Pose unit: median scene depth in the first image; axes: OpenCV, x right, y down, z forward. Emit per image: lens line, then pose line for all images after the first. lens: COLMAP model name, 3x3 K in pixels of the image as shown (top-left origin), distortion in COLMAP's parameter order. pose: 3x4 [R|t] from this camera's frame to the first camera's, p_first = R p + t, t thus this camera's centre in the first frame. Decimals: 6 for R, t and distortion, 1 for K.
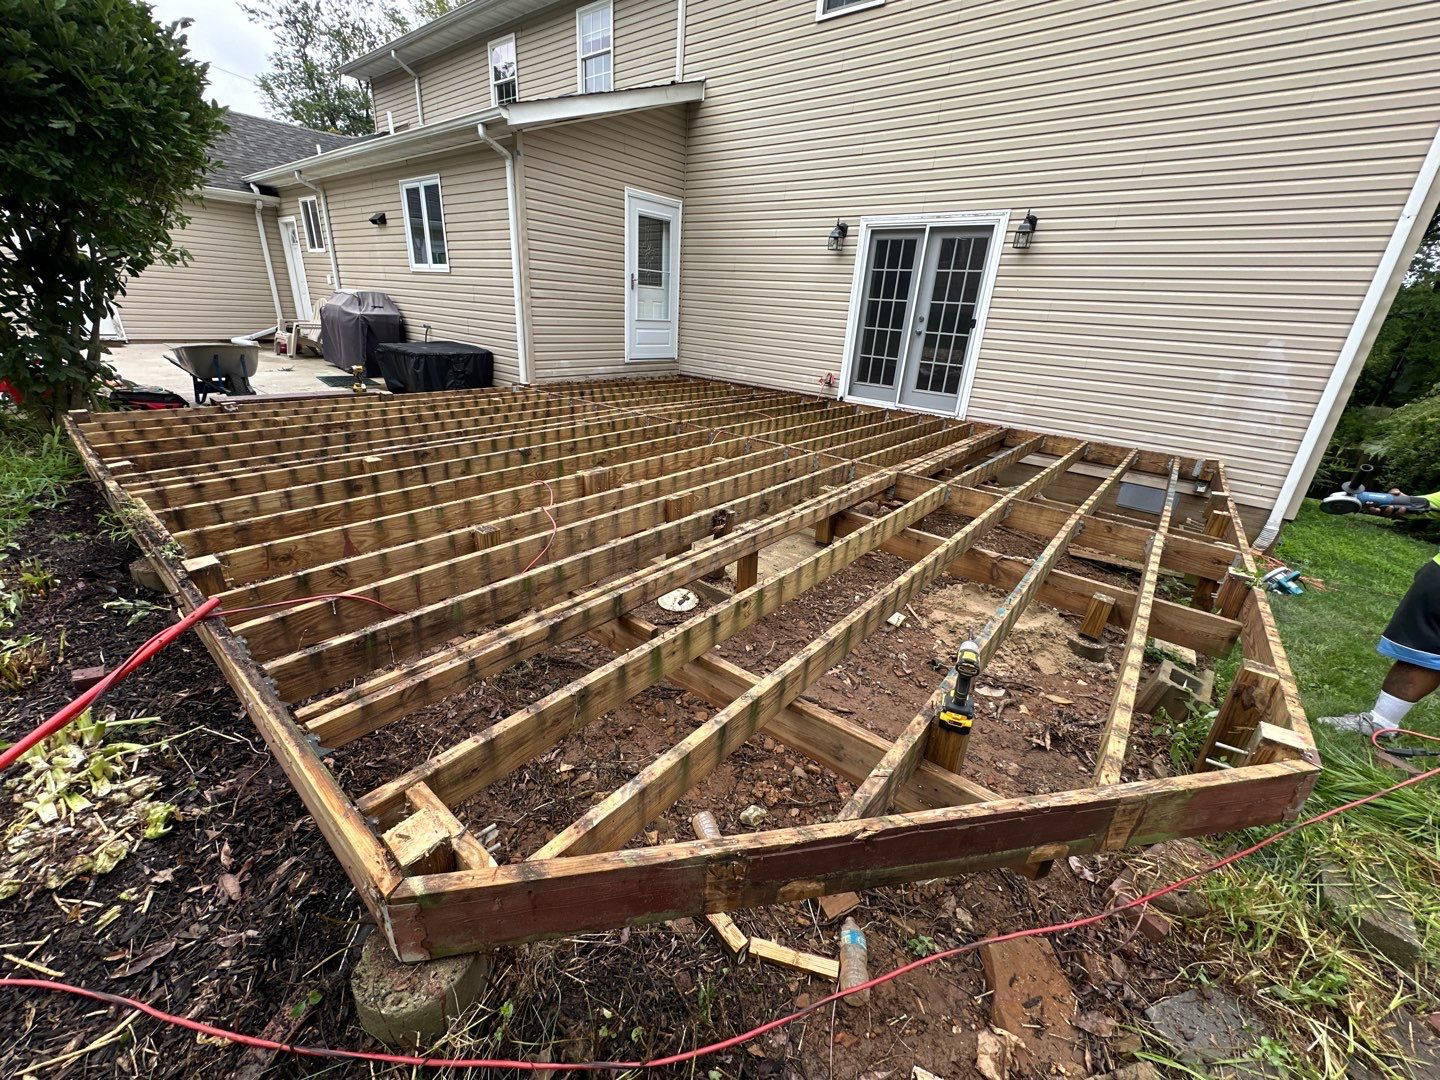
lens RADIAL K [[576.6, 0, 720.0], [0, 576.6, 540.0], [0, 0, 1]] dist [-0.001387, 0.000408]
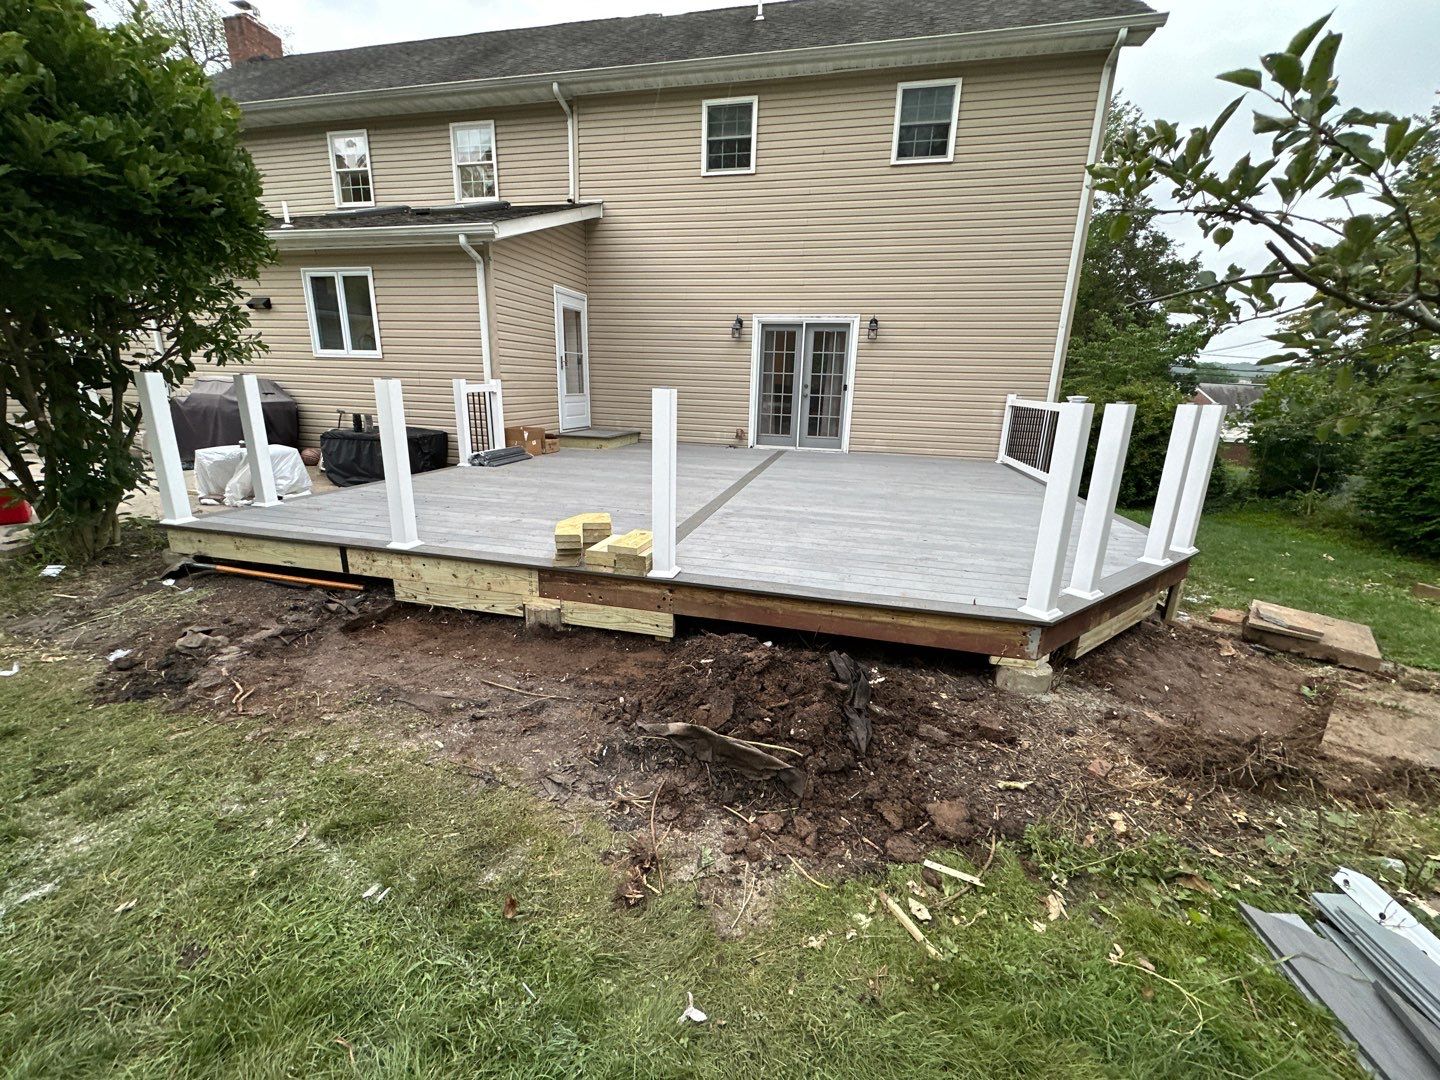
lens RADIAL K [[574.0, 0, 721.0], [0, 574.0, 539.3], [0, 0, 1]] dist [-0.001309, 0.000458]
pose [[0.897173, -0.150423, 0.415276, -0.420379], [0.188975, 0.980546, -0.053089, 0.011804], [-0.399211, 0.126107, 0.908145, -0.114160]]
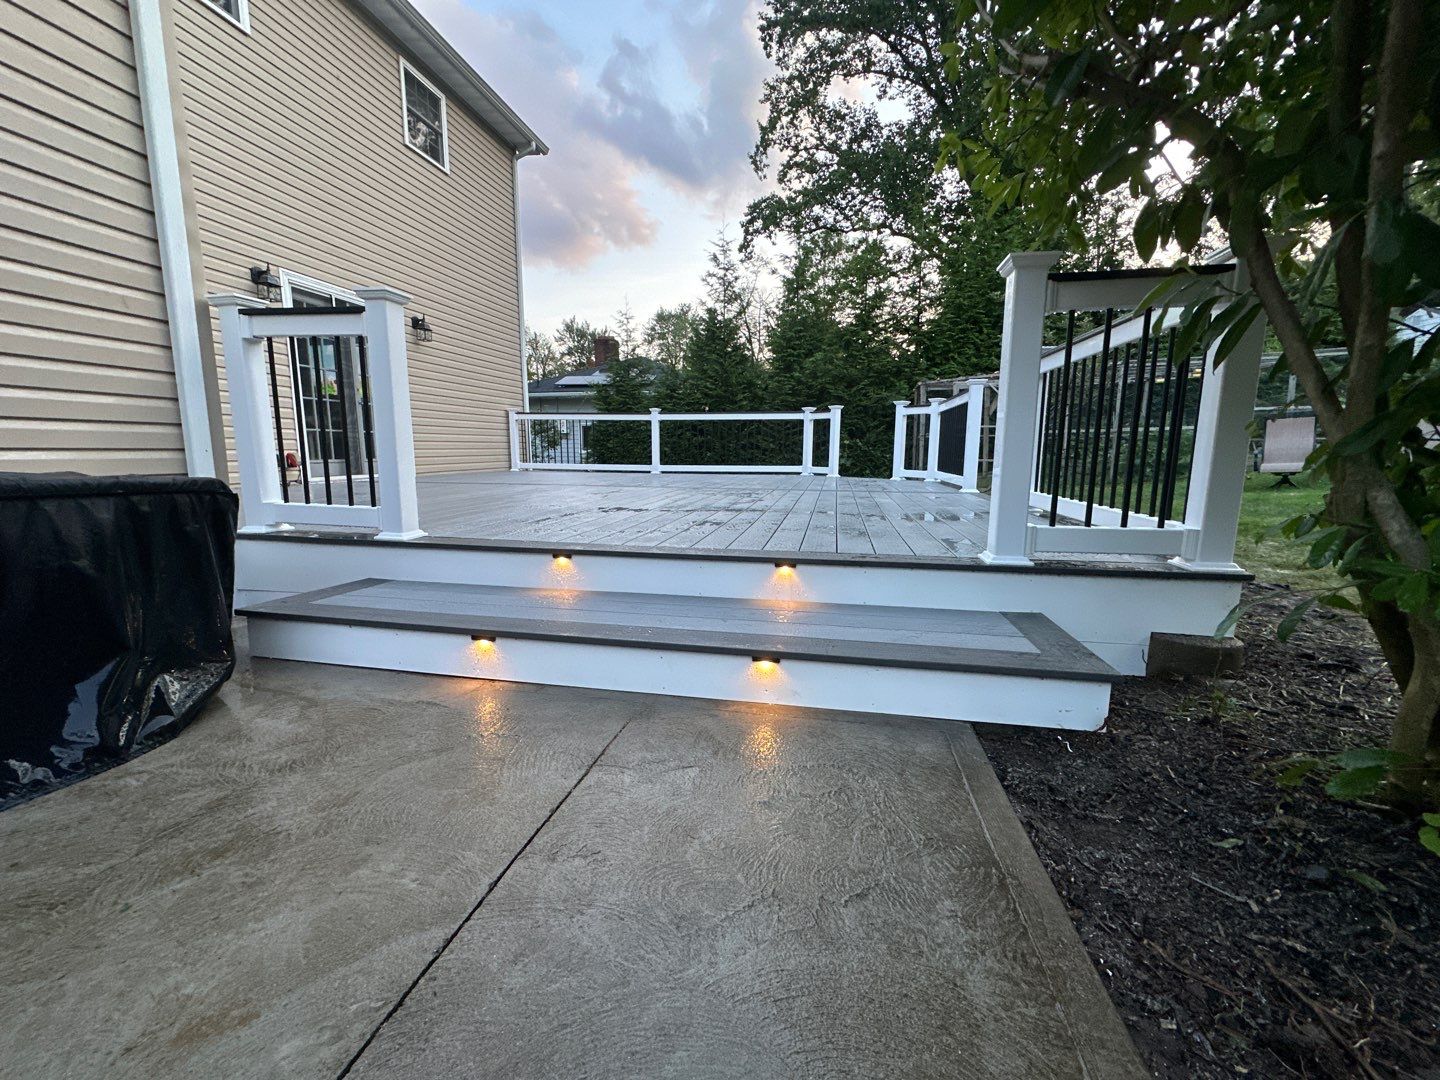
lens RADIAL K [[581.0, 0, 720.0], [0, 581.0, 540.0], [0, 0, 1]] dist [0.001091, -0.000092]
pose [[-0.474603, -0.199217, 0.857359, -0.784134], [0.293109, 0.882687, 0.367356, -0.306814], [-0.829963, 0.425648, -0.360534, 0.861294]]
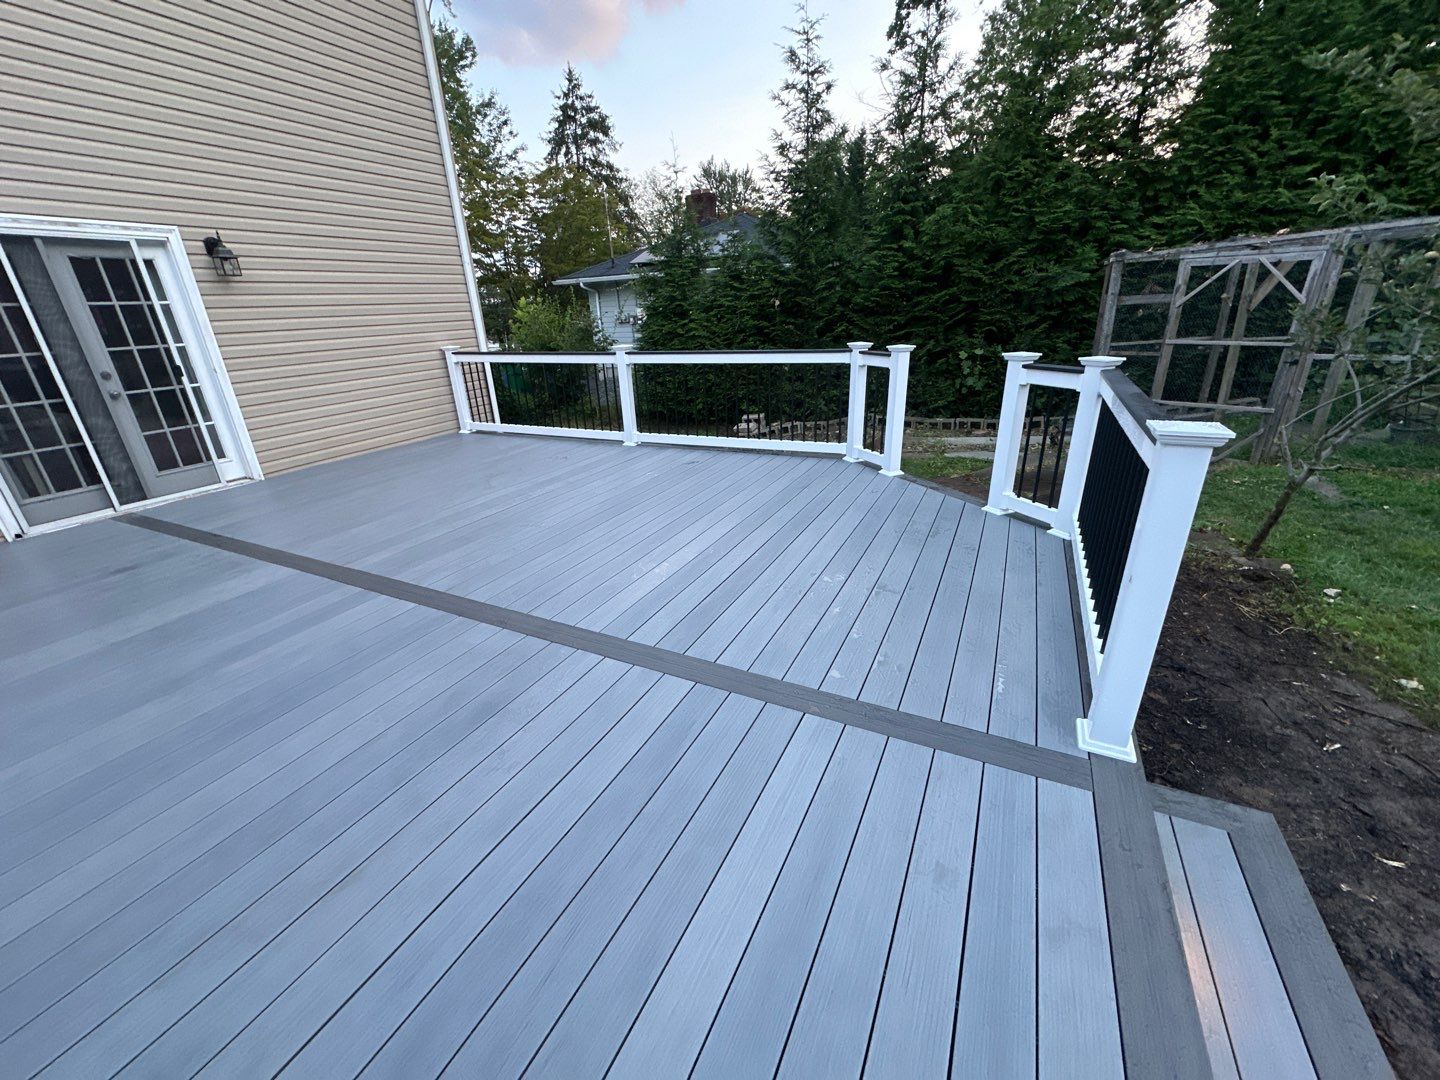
lens RADIAL K [[574.0, 0, 721.0], [0, 574.0, 539.3], [0, 0, 1]] dist [-0.001309, 0.000458]
pose [[-0.224963, -0.417967, 0.880168, -0.430555], [0.382619, 0.792867, 0.474305, -0.249409], [-0.896099, 0.443470, -0.018444, 0.415309]]
